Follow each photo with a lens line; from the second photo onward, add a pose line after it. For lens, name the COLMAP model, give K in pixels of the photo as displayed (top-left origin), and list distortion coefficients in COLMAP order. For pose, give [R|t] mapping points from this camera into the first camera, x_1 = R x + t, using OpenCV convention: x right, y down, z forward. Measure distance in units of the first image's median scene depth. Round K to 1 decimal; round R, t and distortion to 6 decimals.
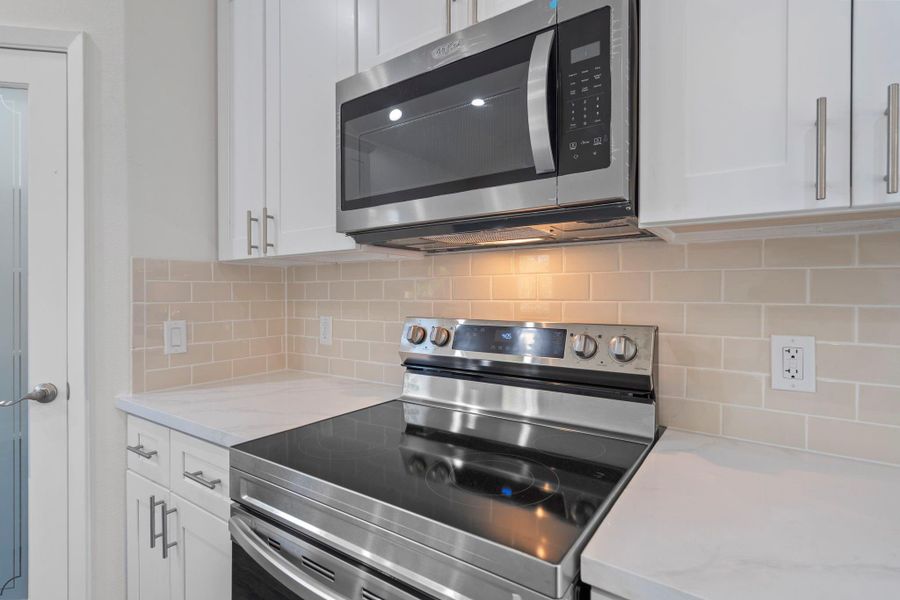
lens RADIAL K [[437.0, 0, 448.8], [0, 437.0, 296.5], [0, 0, 1]] dist [0.000202, 0.000000]
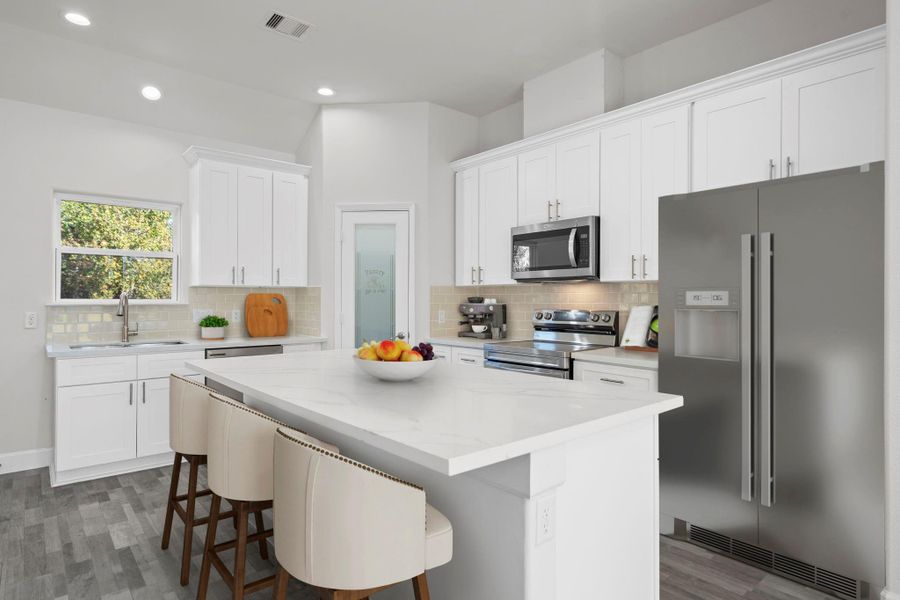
lens RADIAL K [[483.3, 0, 447.8], [0, 483.3, 297.5], [0, 0, 1]] dist [-0.000657, -0.000466]
pose [[0.963119, 0.000872, -0.269076, 0.187271], [-0.003336, 0.999957, -0.008700, 0.006376], [0.269056, 0.009277, 0.963080, -2.037444]]
